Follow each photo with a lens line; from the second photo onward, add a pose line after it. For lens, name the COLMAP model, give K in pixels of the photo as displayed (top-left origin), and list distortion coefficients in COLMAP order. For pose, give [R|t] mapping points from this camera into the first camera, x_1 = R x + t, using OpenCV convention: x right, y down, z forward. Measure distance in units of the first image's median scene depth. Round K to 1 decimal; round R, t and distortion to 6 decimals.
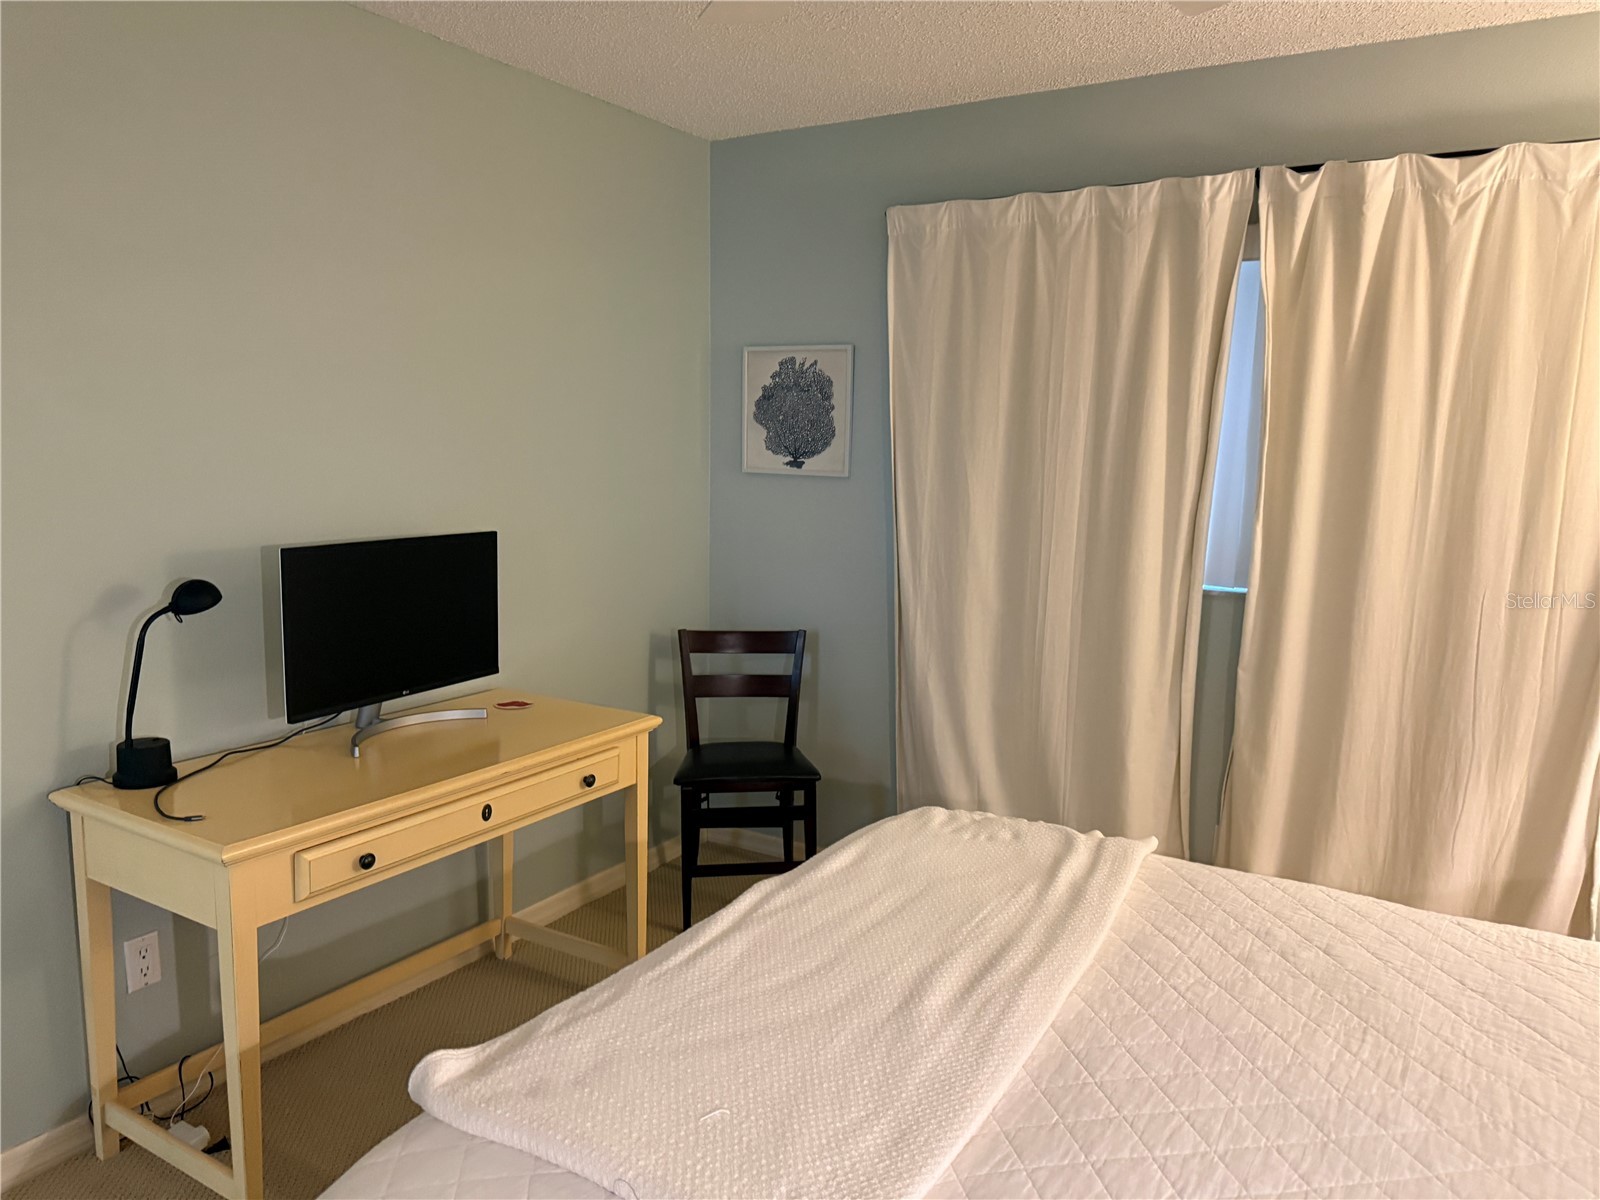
lens RADIAL K [[1119.3, 0, 800.7], [0, 1119.3, 632.2], [0, 0, 1]] dist [-0.004692, 0.000303]
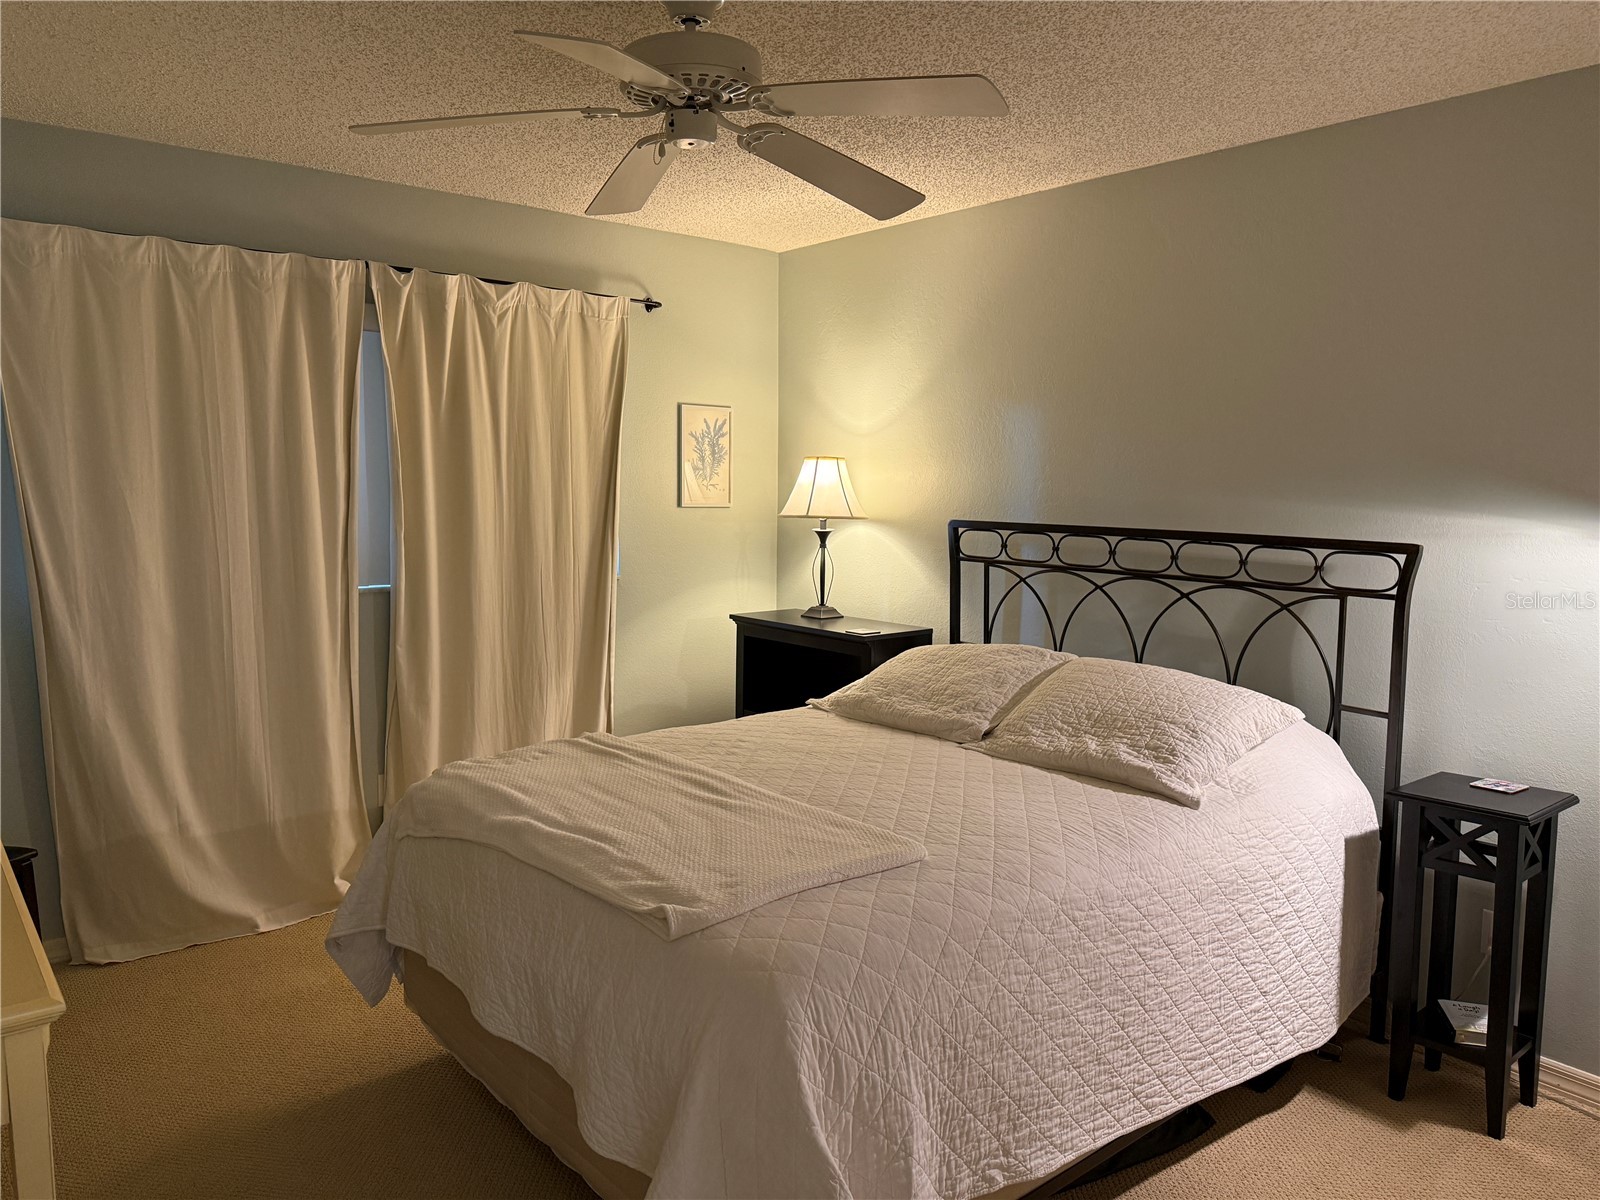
lens RADIAL K [[1129.9, 0, 806.8], [0, 1129.9, 612.3], [0, 0, 1]] dist [0.065195, -0.080143]
pose [[0.331273, -0.132748, 0.934150, -0.710534], [0.151168, 0.984731, 0.086328, -0.049756], [-0.931347, 0.112615, 0.346282, 0.107131]]
